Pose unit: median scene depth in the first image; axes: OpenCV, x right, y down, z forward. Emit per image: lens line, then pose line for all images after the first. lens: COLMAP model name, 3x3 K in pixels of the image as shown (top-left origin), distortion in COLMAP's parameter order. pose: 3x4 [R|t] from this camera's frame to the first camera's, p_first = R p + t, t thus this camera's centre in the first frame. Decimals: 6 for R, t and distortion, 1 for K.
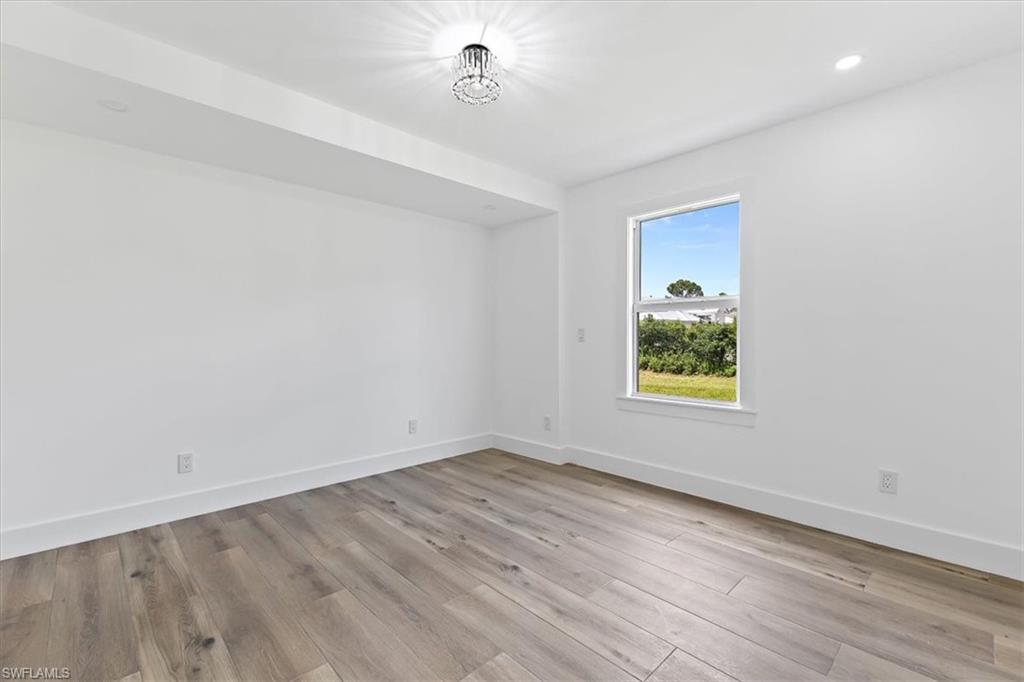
lens RADIAL K [[444.0, 0, 511.3], [0, 444.0, 340.4], [0, 0, 1]] dist [0.010636, 0.000025]
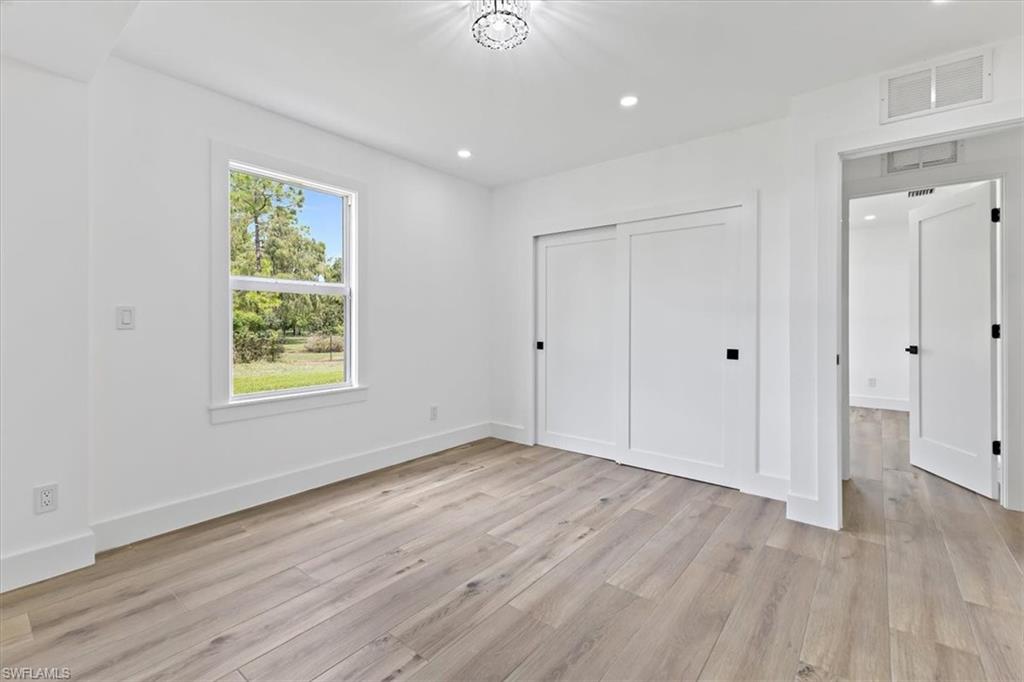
lens RADIAL K [[444.0, 0, 514.5], [0, 444.0, 324.8], [0, 0, 1]] dist [0.010636, 0.000025]
pose [[-0.127125, -0.002737, 0.991883, -0.790452], [0.005933, 0.999976, 0.003520, -0.003836], [-0.991869, 0.006332, -0.127106, 0.930568]]
